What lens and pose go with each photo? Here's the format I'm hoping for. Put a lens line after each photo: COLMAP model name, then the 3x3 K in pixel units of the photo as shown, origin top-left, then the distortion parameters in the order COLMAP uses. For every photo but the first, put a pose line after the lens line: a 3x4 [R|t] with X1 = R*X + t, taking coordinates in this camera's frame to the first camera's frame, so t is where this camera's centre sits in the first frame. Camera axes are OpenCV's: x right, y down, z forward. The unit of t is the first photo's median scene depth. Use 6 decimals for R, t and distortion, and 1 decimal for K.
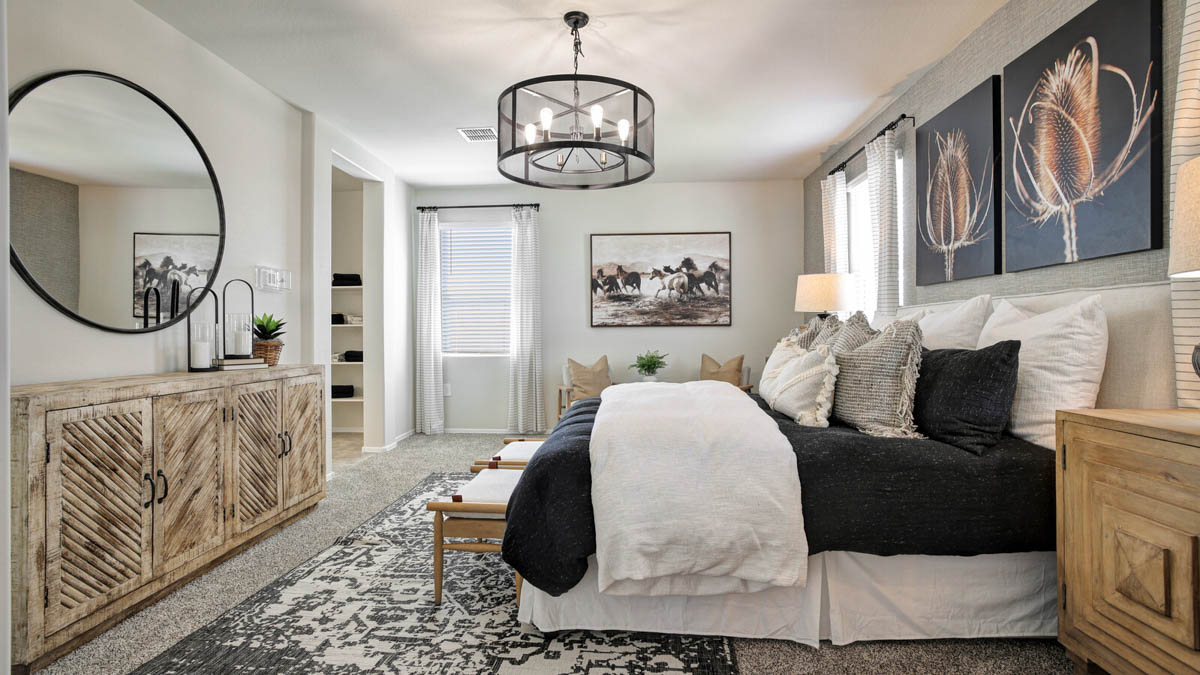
lens RADIAL K [[555.9, 0, 596.1], [0, 555.9, 333.4], [0, 0, 1]] dist [0.000387, 0.000140]
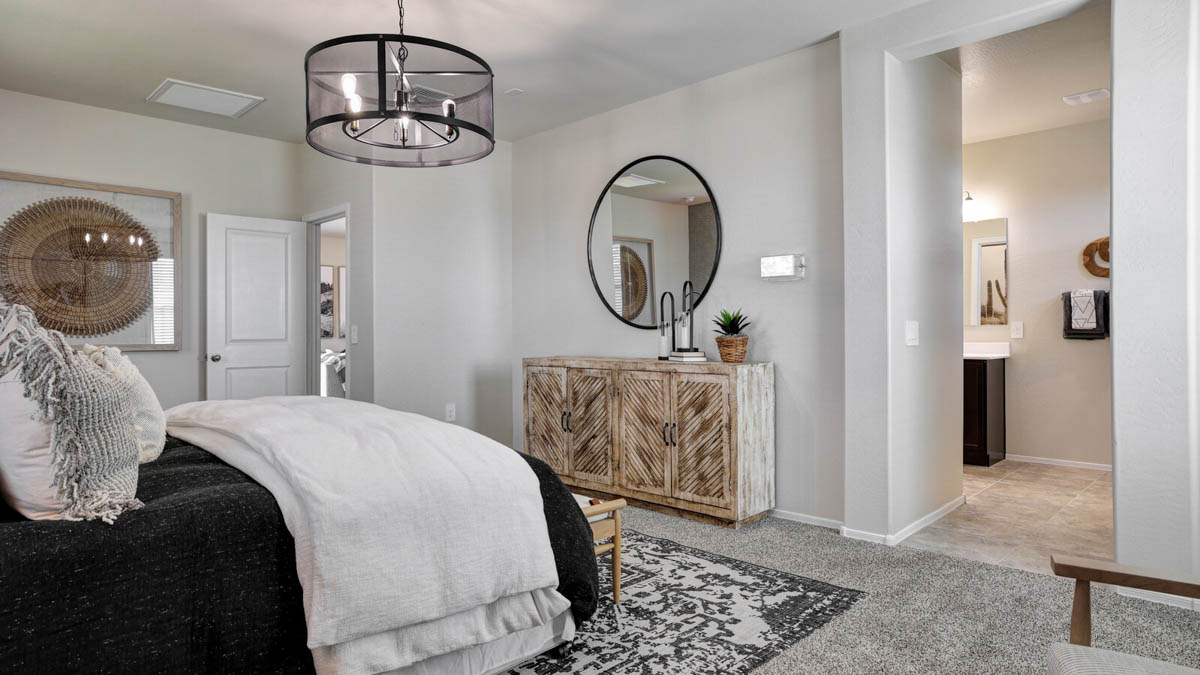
lens RADIAL K [[711.7, 0, 597.8], [0, 711.7, 333.0], [0, 0, 1]] dist [-0.001781, -0.000046]
pose [[-0.665194, 0.016137, -0.746497, 0.609134], [0.010960, 0.999870, 0.011847, -0.012074], [0.746591, -0.000301, -0.665284, 2.040430]]
